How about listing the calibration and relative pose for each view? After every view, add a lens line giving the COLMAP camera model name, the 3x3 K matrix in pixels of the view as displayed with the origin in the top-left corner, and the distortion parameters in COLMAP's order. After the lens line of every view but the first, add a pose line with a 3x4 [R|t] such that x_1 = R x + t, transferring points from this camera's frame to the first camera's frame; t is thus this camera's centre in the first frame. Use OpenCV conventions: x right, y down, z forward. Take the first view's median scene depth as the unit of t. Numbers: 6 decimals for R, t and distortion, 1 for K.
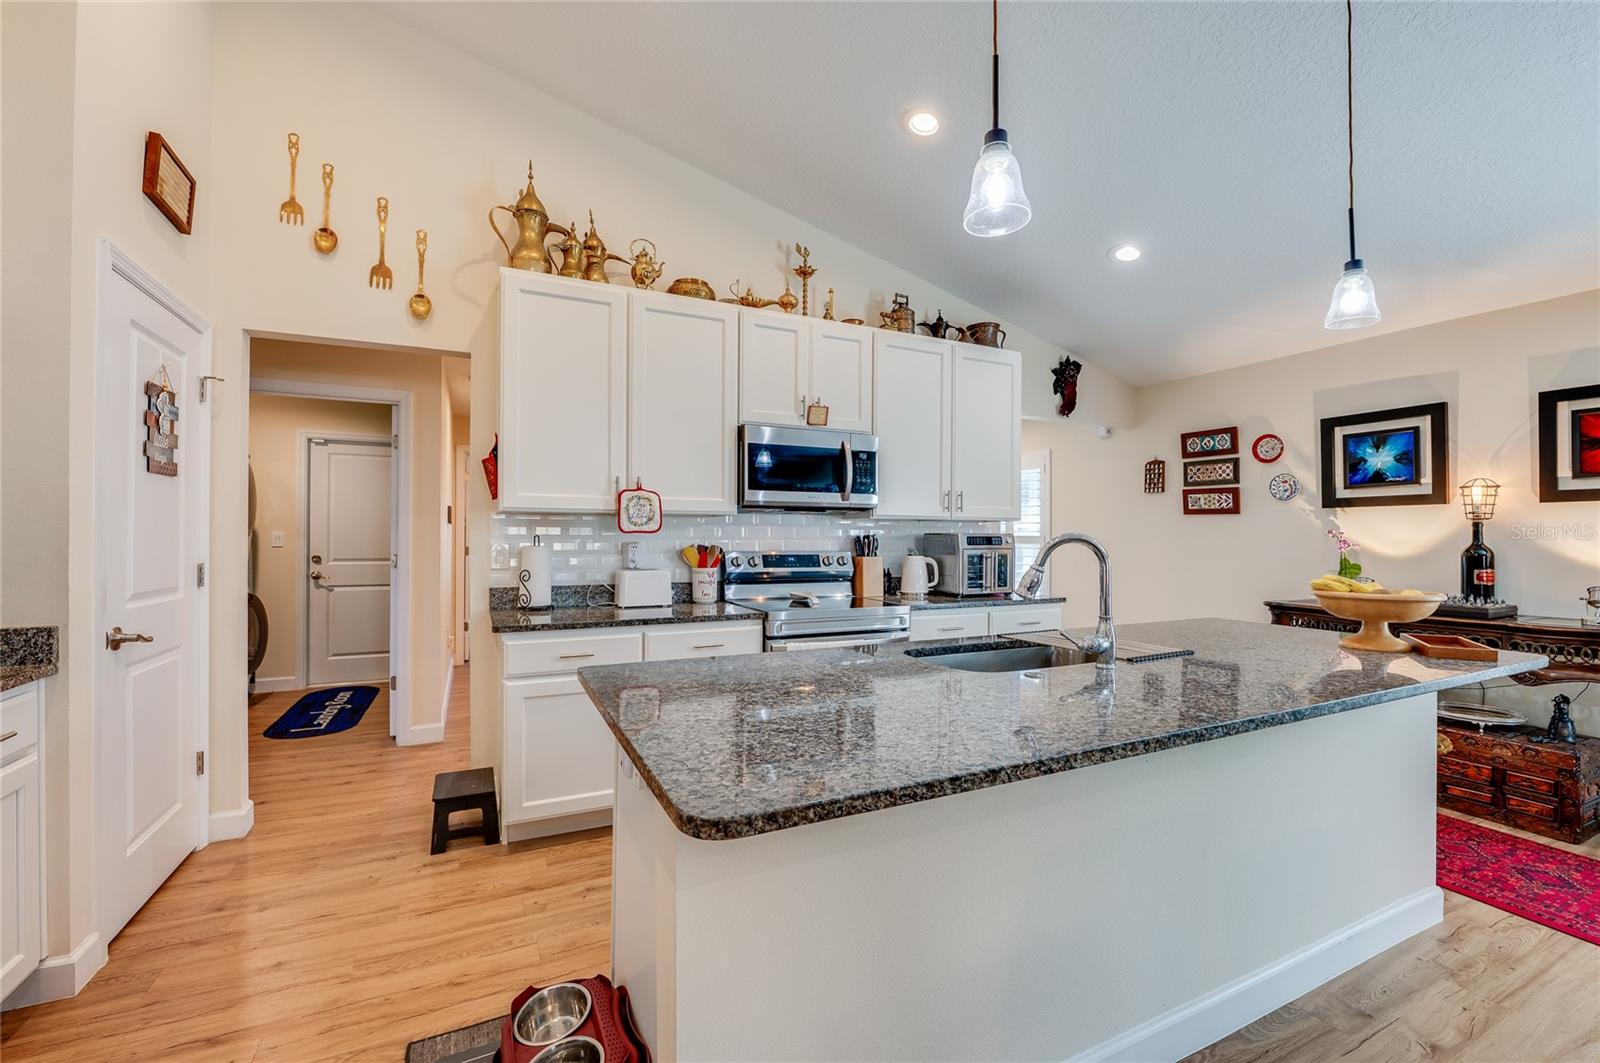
lens RADIAL K [[649.9, 0, 800.0], [0, 649.9, 531.5], [0, 0, 1]] dist [-0.017805, -0.000205]
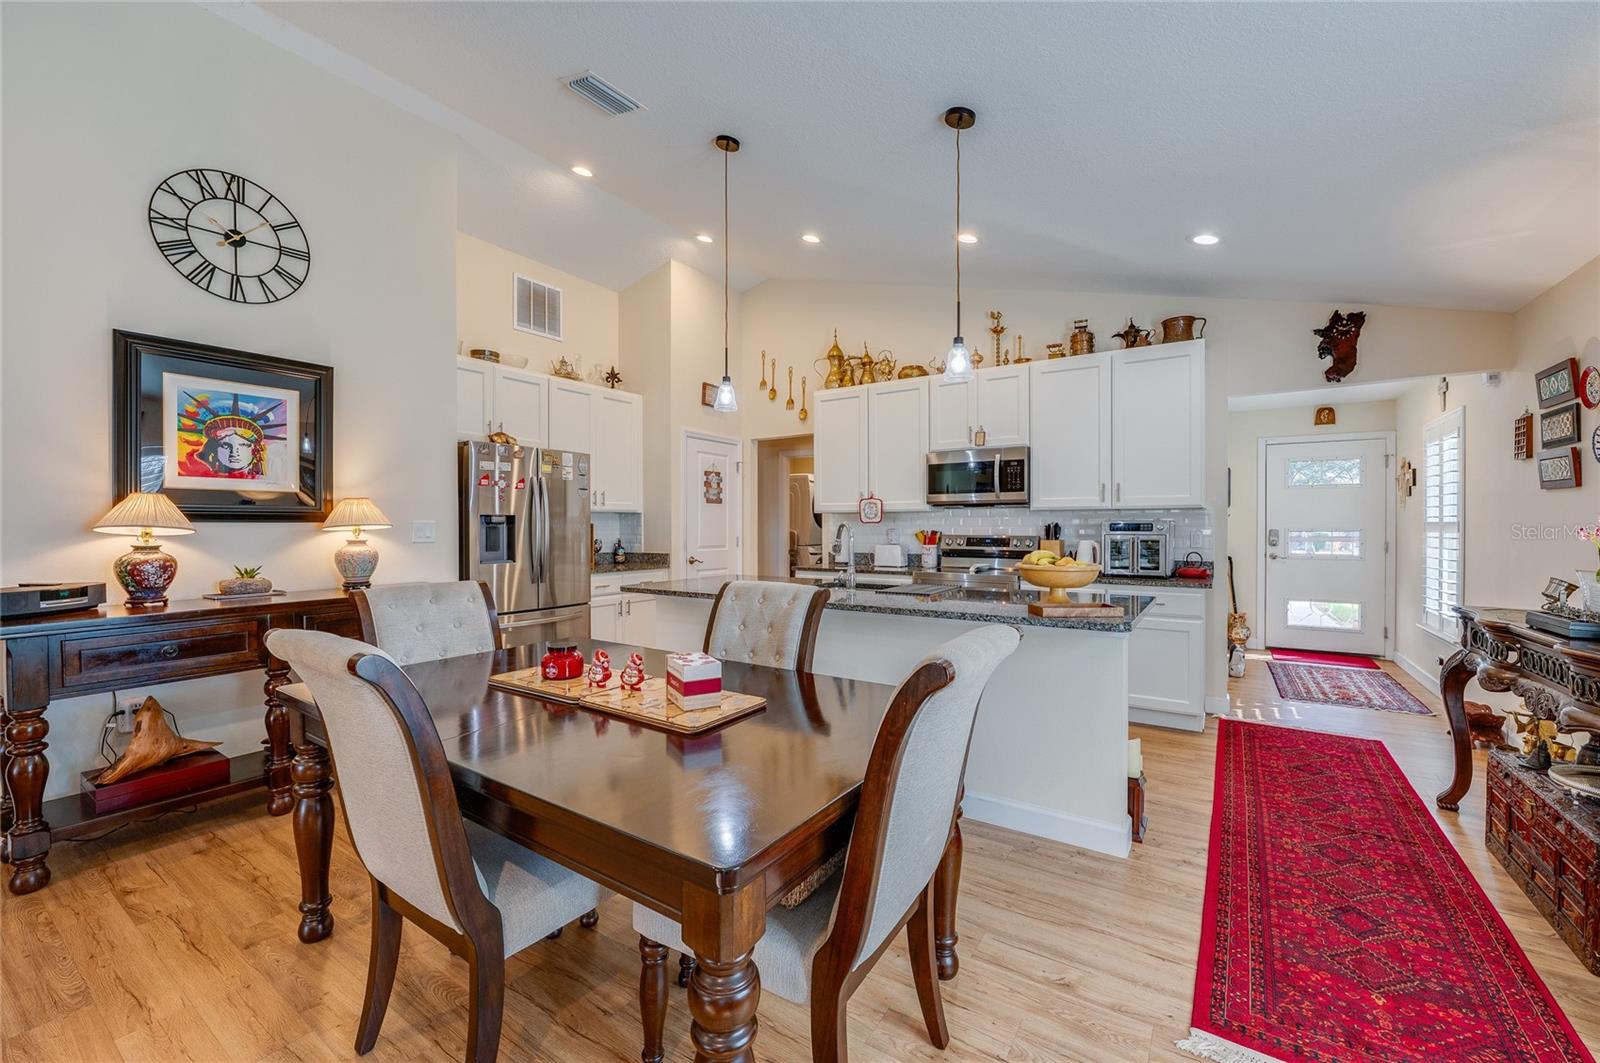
lens RADIAL K [[646.3, 0, 801.6], [0, 646.3, 520.3], [0, 0, 1]] dist [-0.001552, -0.000251]
pose [[0.506352, -0.014087, -0.862212, 1.060748], [0.007678, 0.999901, -0.011828, 0.012638], [0.862293, -0.000631, 0.506409, -0.049837]]
